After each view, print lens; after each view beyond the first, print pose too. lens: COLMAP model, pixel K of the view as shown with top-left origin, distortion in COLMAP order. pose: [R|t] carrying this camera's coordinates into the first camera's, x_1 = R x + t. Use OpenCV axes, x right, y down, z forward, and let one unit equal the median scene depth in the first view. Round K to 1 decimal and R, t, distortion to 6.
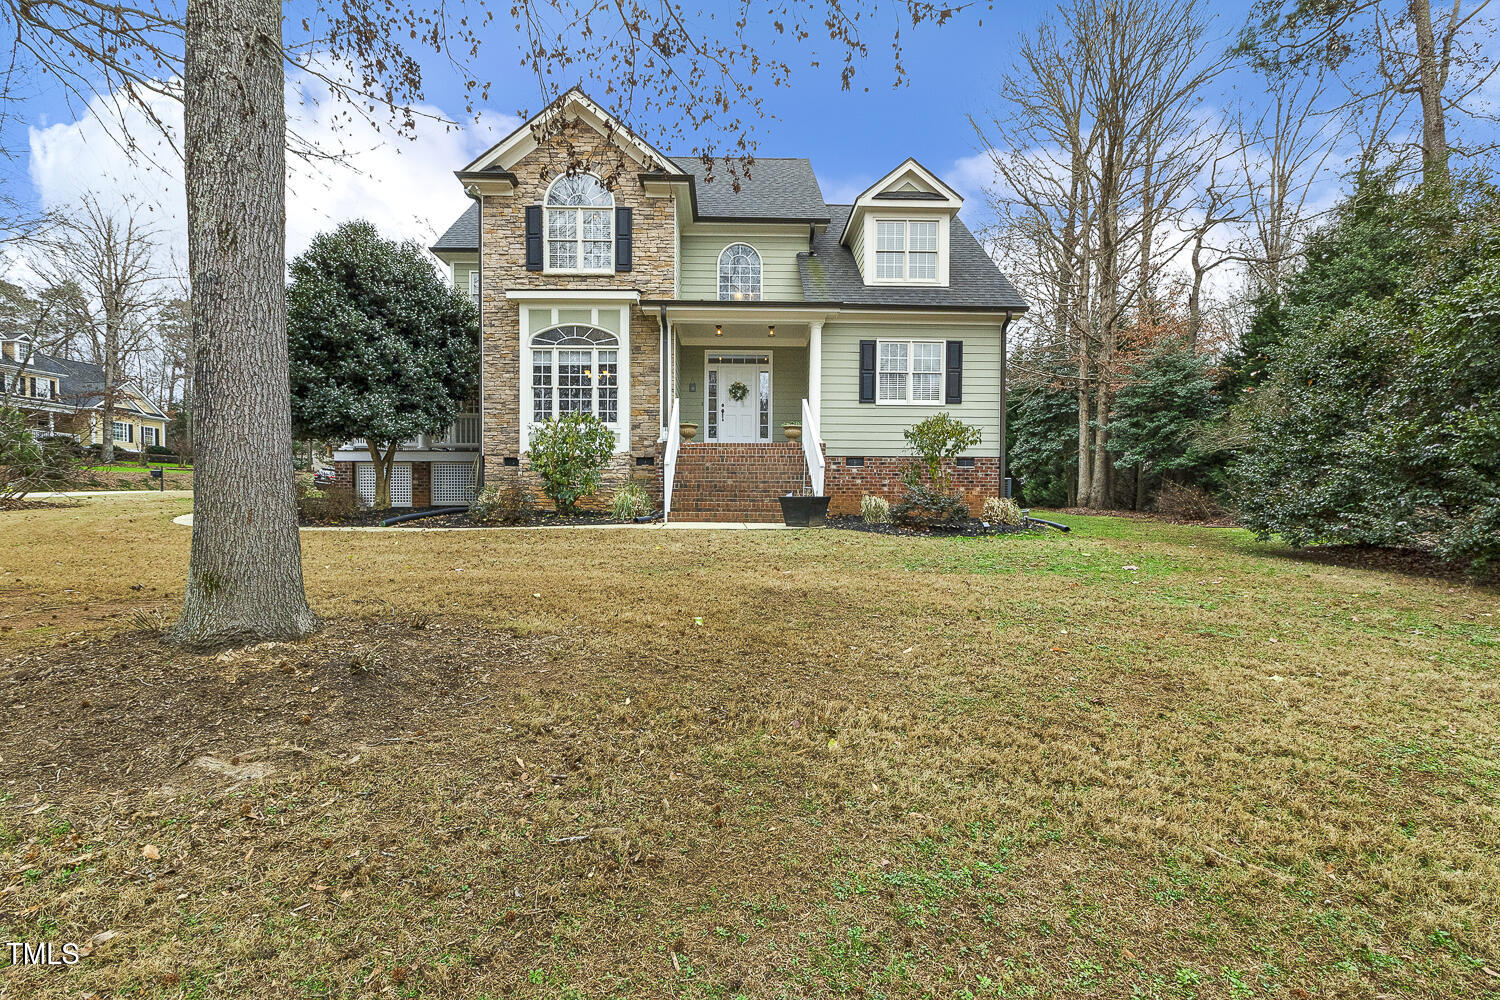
lens RADIAL K [[700.3, 0, 750.6], [0, 700.3, 504.3], [0, 0, 1]] dist [-0.000949, 0.000286]
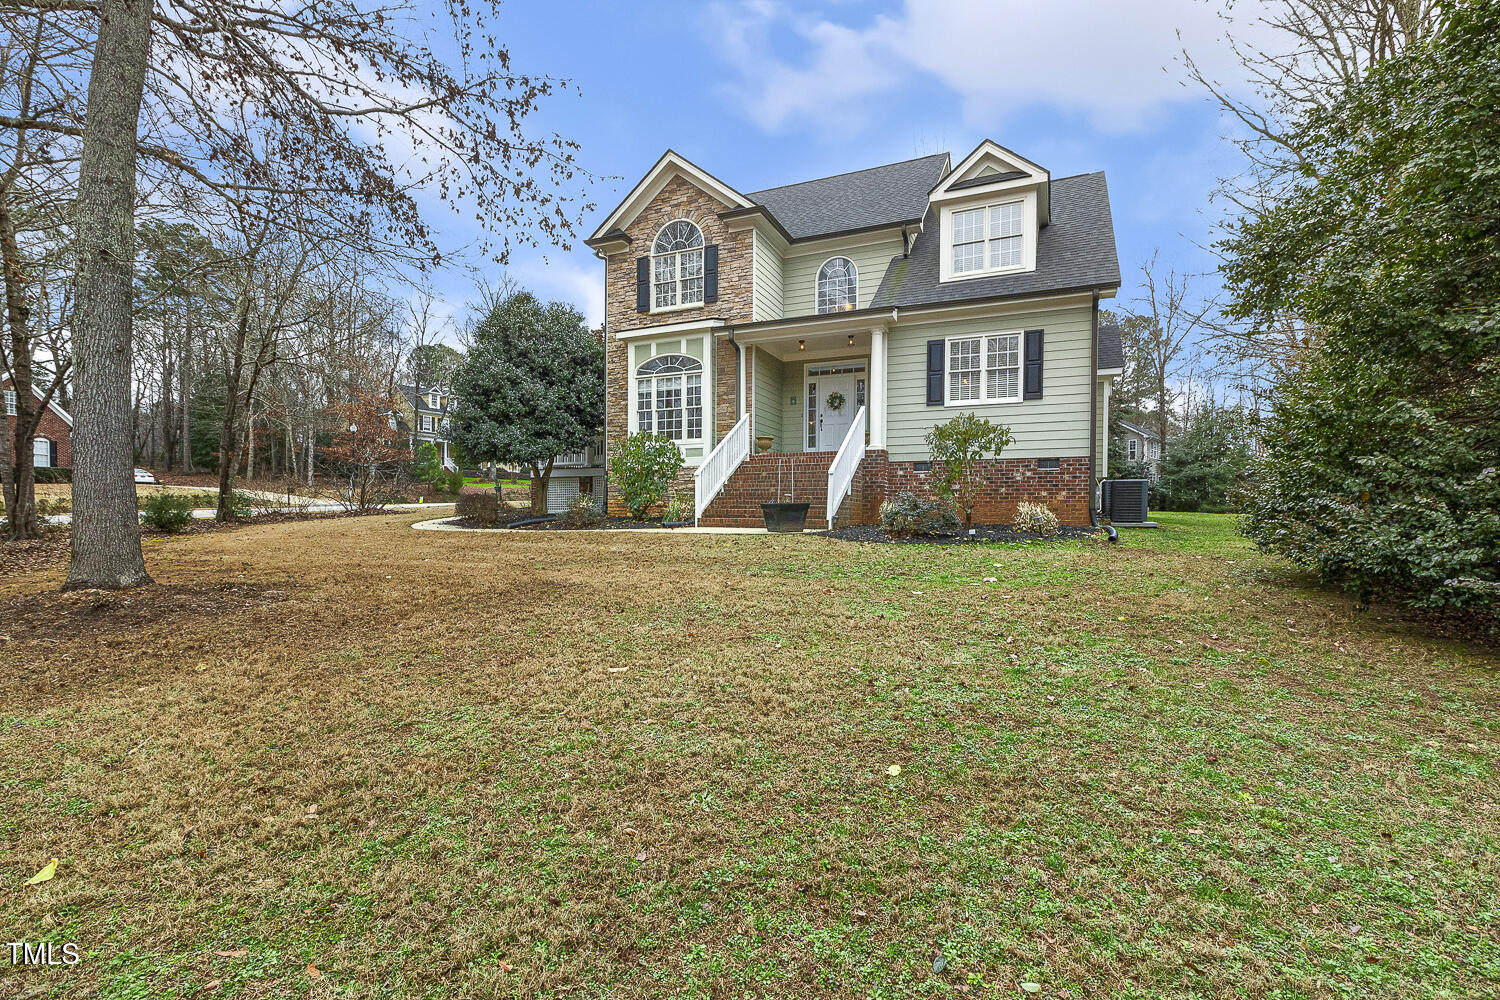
lens RADIAL K [[700.3, 0, 752.4], [0, 700.3, 502.4], [0, 0, 1]] dist [-0.000949, 0.000286]
pose [[0.899039, -0.007351, -0.437807, 0.365212], [0.001820, 0.999913, -0.013050, 0.000574], [0.437865, 0.010936, 0.898974, 0.029402]]
